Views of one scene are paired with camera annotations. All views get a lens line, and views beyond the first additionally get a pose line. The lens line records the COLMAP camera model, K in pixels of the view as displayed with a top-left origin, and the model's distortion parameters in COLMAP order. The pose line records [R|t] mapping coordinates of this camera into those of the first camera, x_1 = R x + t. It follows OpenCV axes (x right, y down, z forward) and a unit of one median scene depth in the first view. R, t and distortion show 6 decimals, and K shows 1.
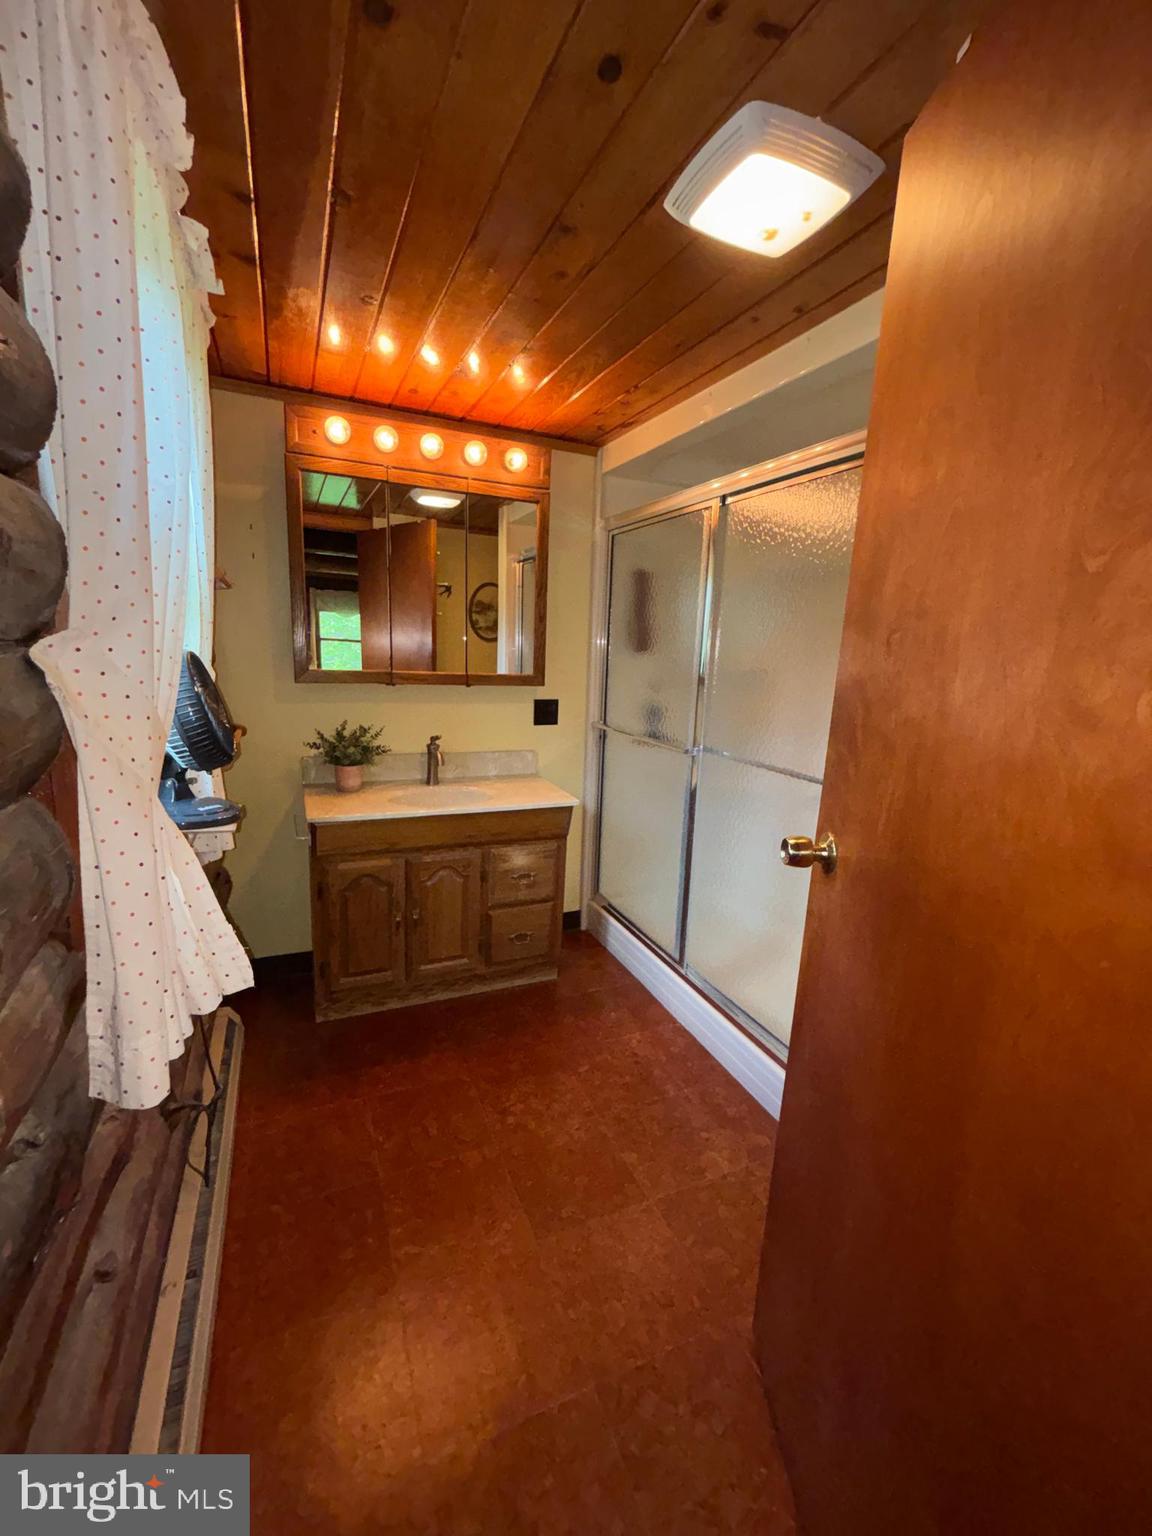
lens RADIAL K [[623.4, 0, 576.0], [0, 623.4, 768.0], [0, 0, 1]] dist [-0.000174, 0.000021]
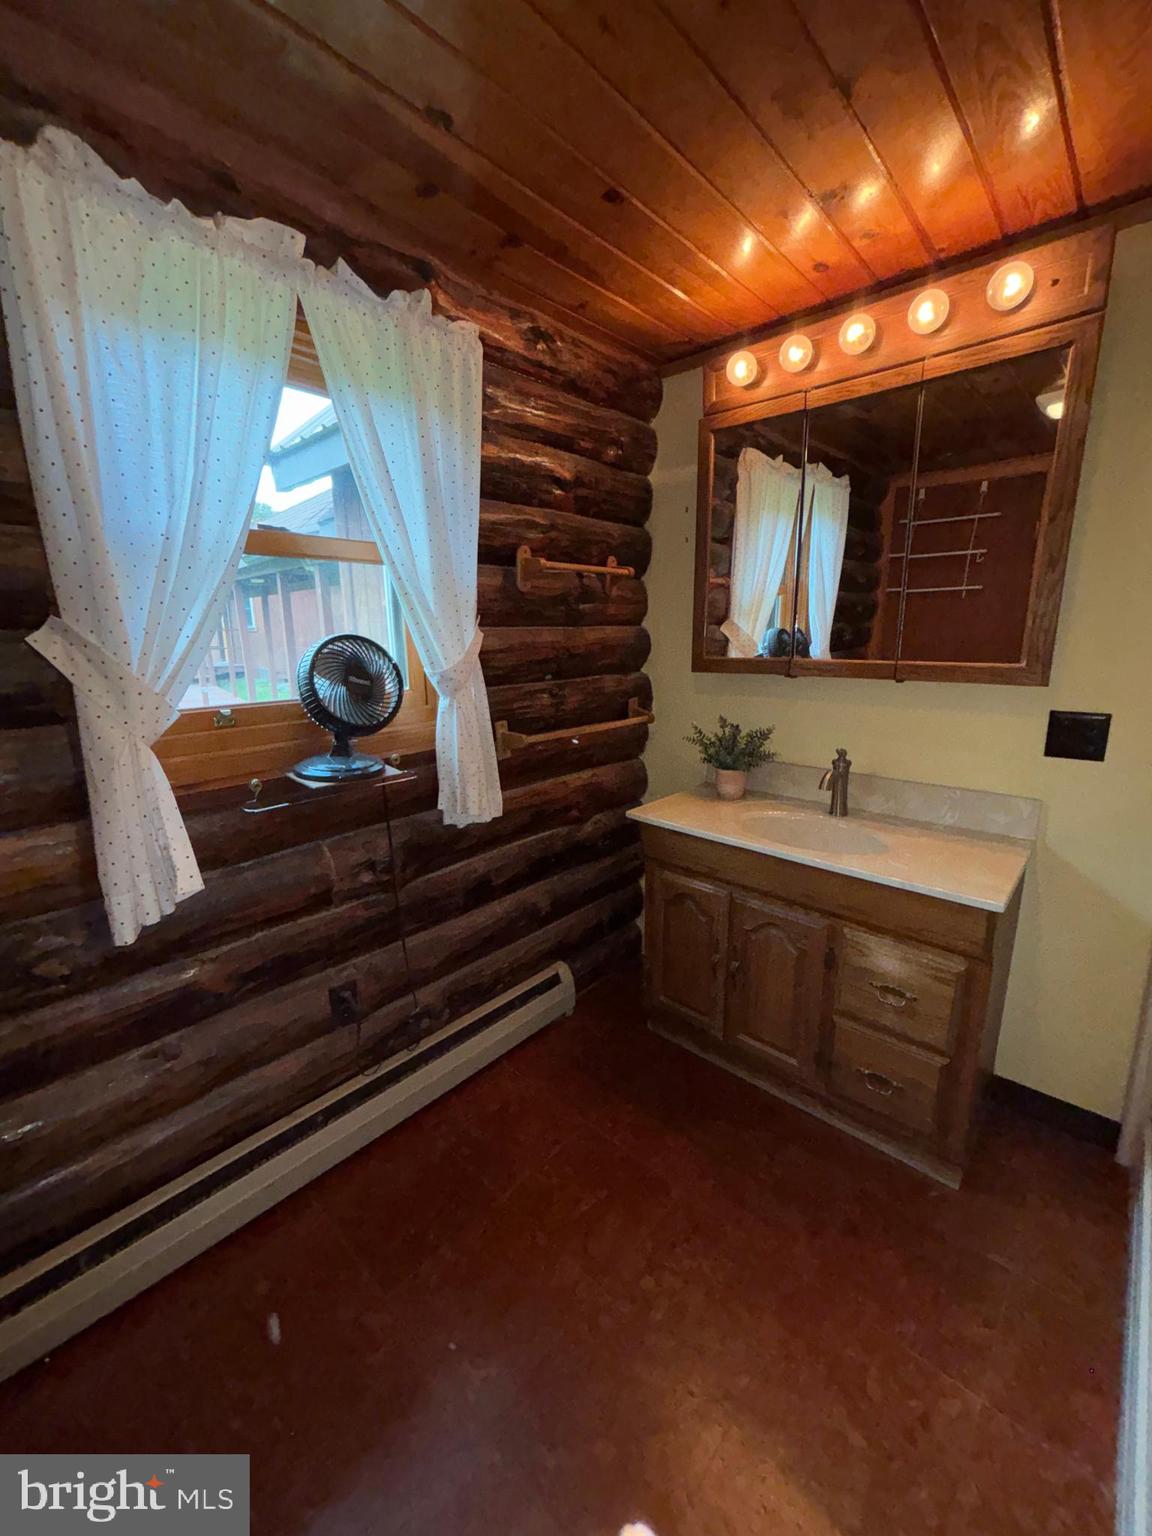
lens RADIAL K [[608.0, 0, 576.0], [0, 608.0, 768.0], [0, 0, 1]] dist [-0.016746, 0.000198]
pose [[0.388485, 0.155948, -0.908163, 0.303599], [-0.150548, 0.983074, 0.104412, -0.058645], [0.909074, 0.096159, 0.405387, 0.453785]]
